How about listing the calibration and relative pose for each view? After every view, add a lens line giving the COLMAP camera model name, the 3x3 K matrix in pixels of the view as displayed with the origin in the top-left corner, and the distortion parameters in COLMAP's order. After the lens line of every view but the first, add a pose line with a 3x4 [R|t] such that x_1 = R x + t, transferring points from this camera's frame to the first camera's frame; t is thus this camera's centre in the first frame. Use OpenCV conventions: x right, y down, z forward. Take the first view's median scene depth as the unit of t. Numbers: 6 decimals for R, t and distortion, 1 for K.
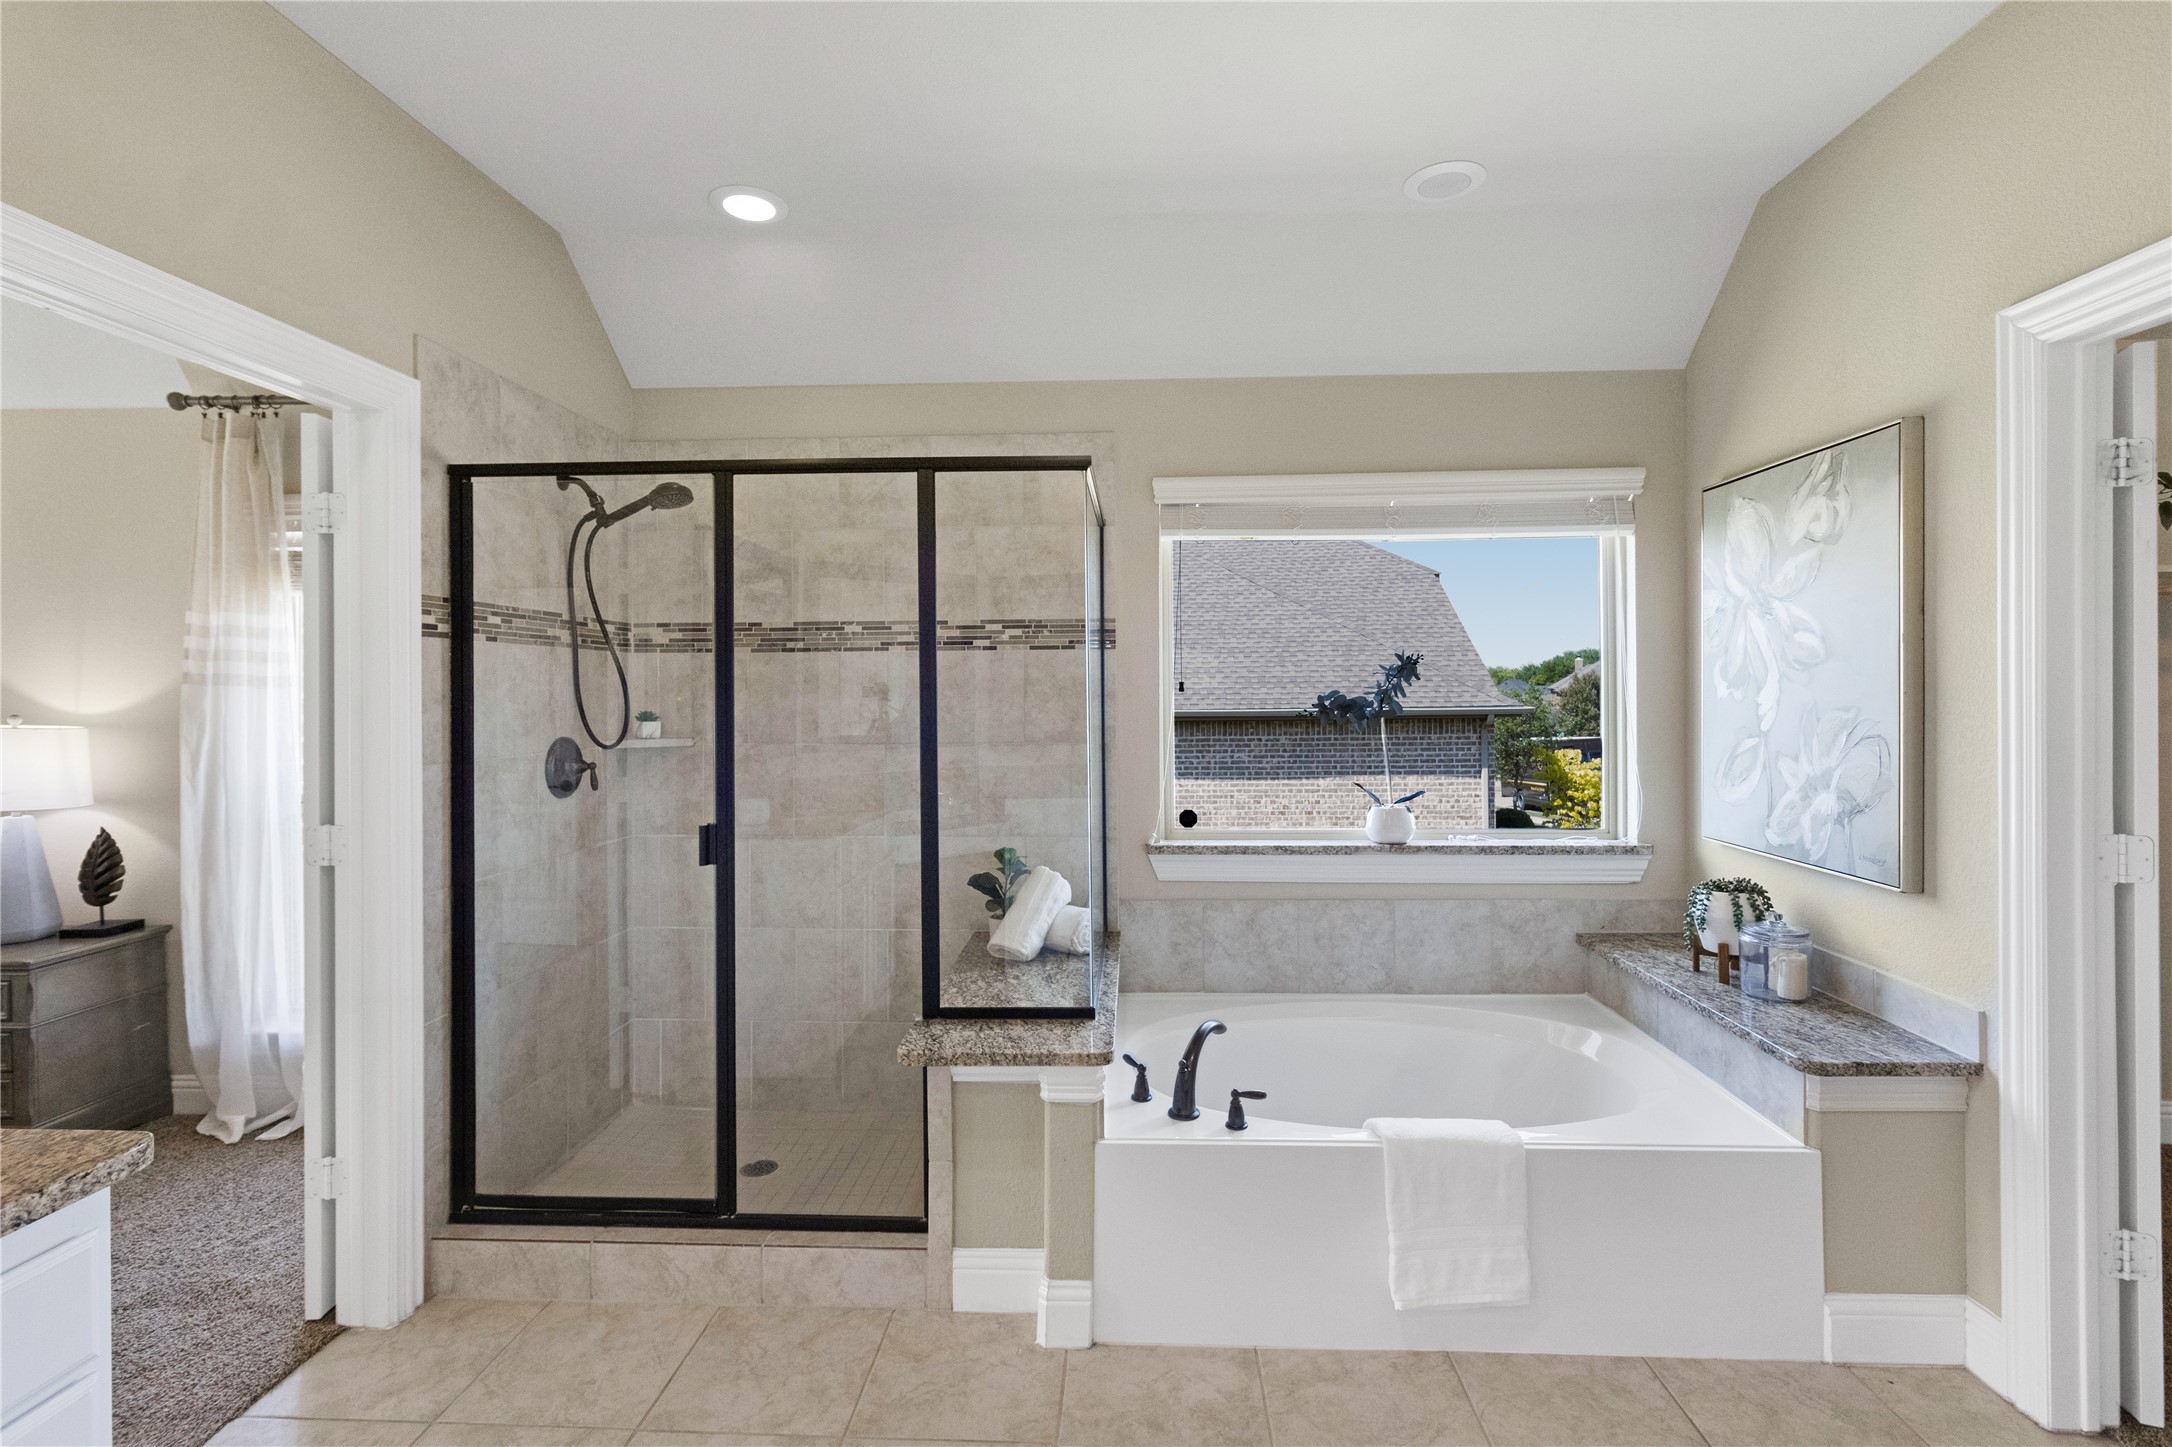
lens RADIAL K [[1015.2, 0, 1089.7], [0, 1015.2, 696.1], [0, 0, 1]] dist [-0.000965, -0.000050]
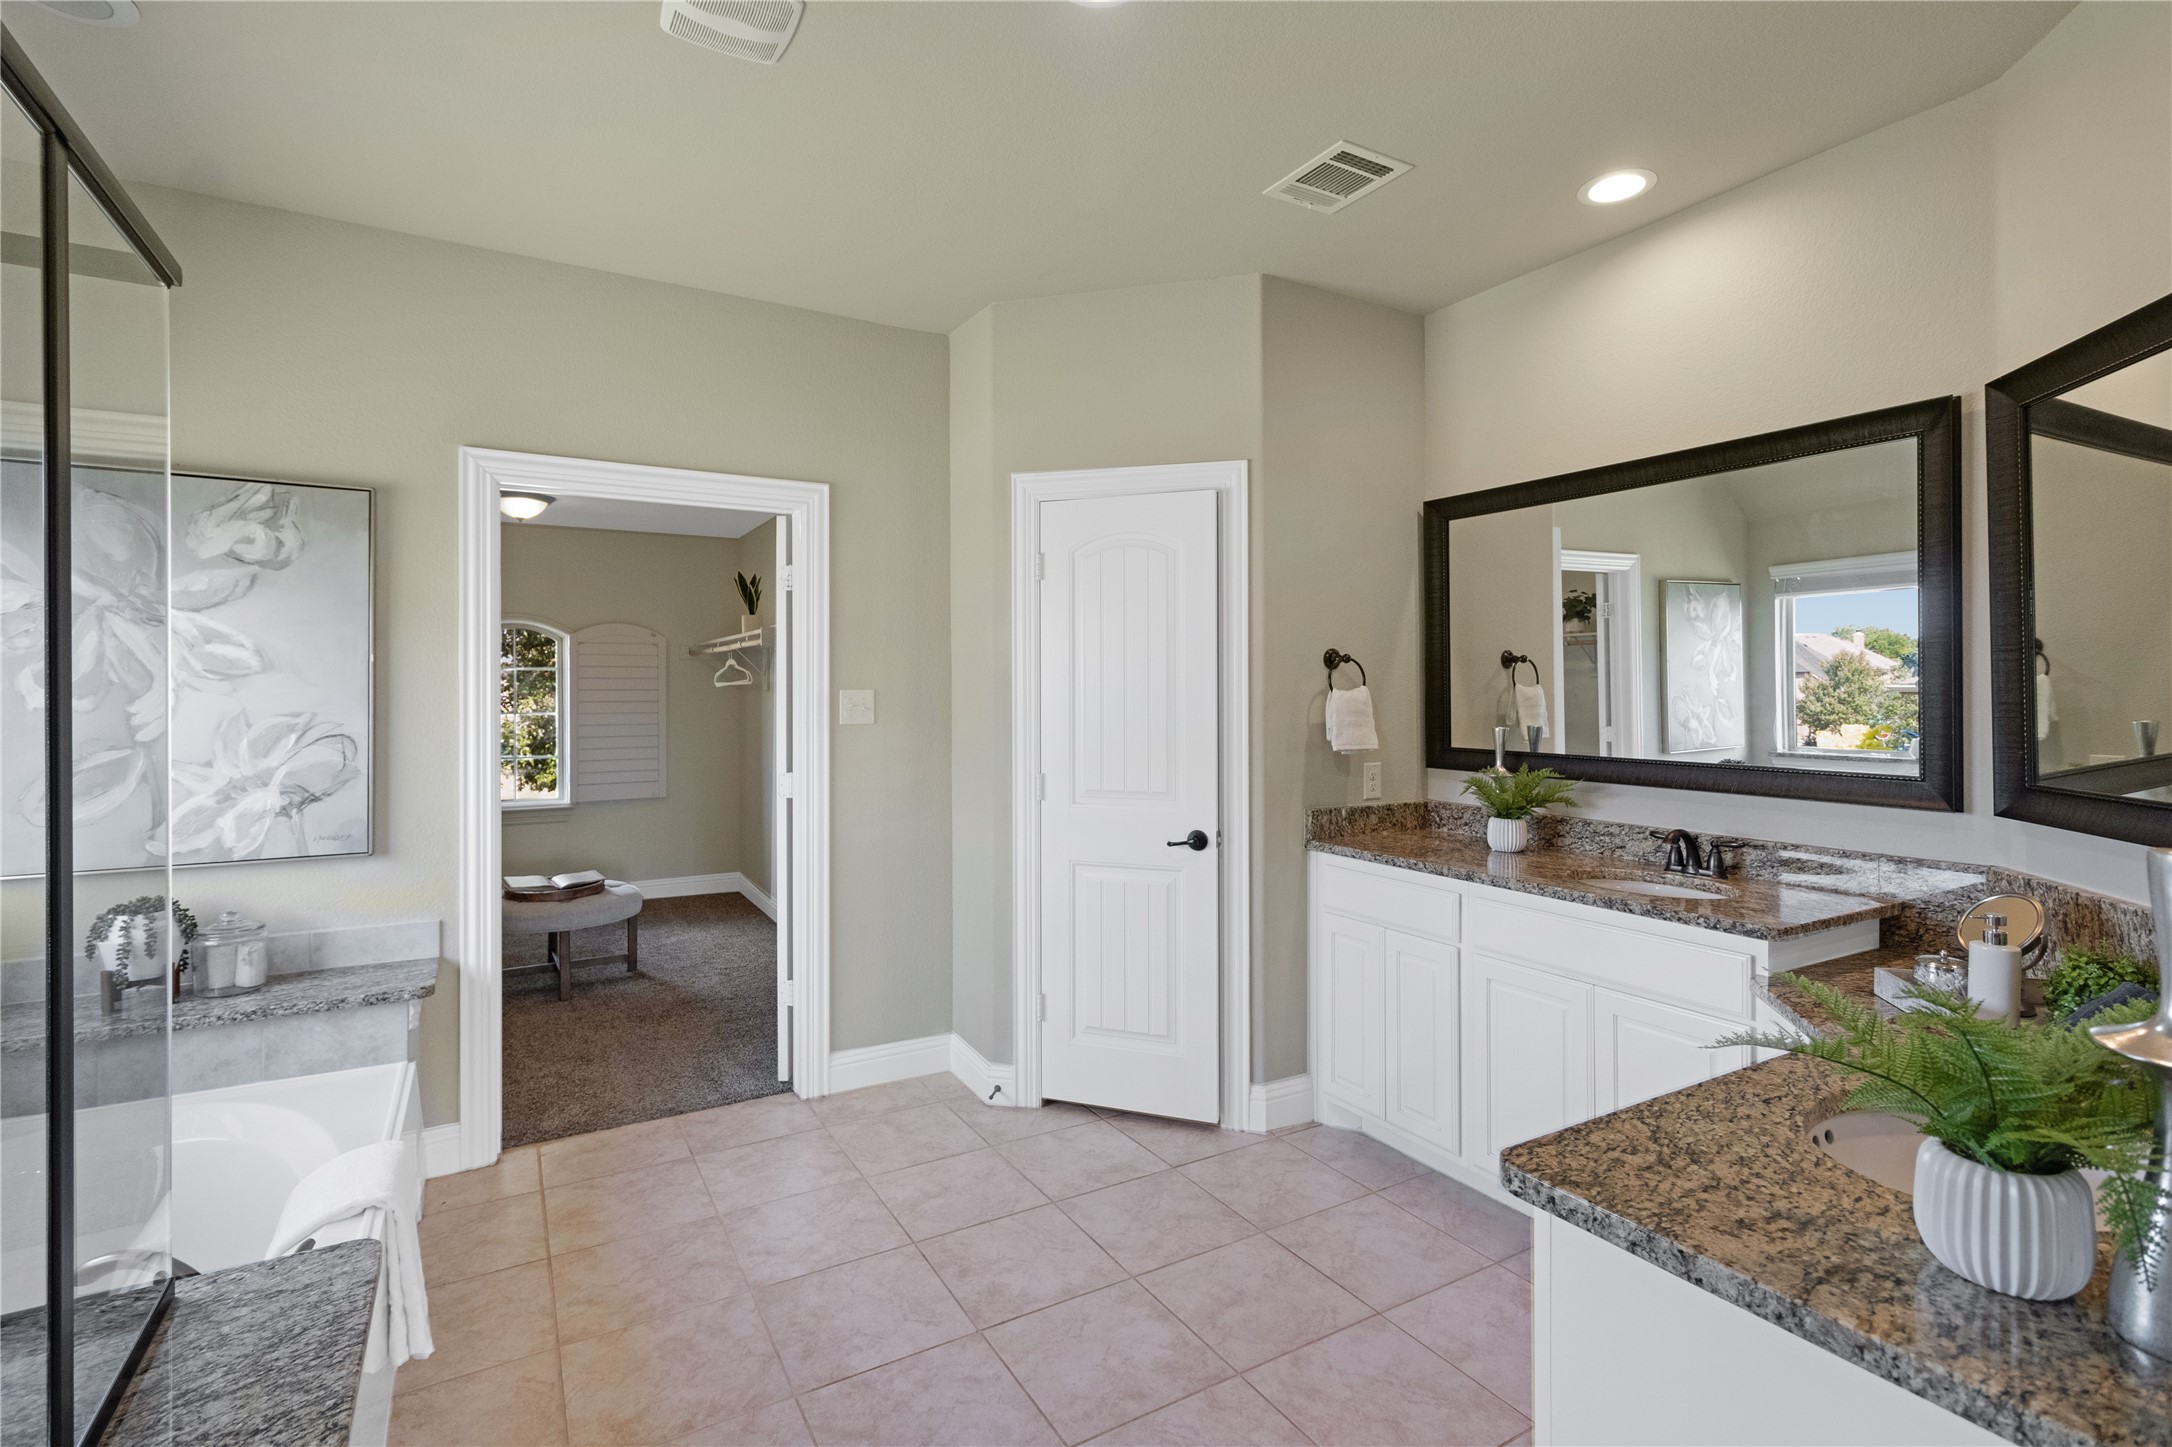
lens RADIAL K [[1015.2, 0, 1089.7], [0, 1015.2, 696.1], [0, 0, 1]] dist [-0.000965, -0.000050]
pose [[-0.548960, 0.001823, 0.835847, -0.691667], [0.008291, 0.999960, 0.003264, -0.004792], [-0.835807, 0.008722, -0.548953, 0.839162]]
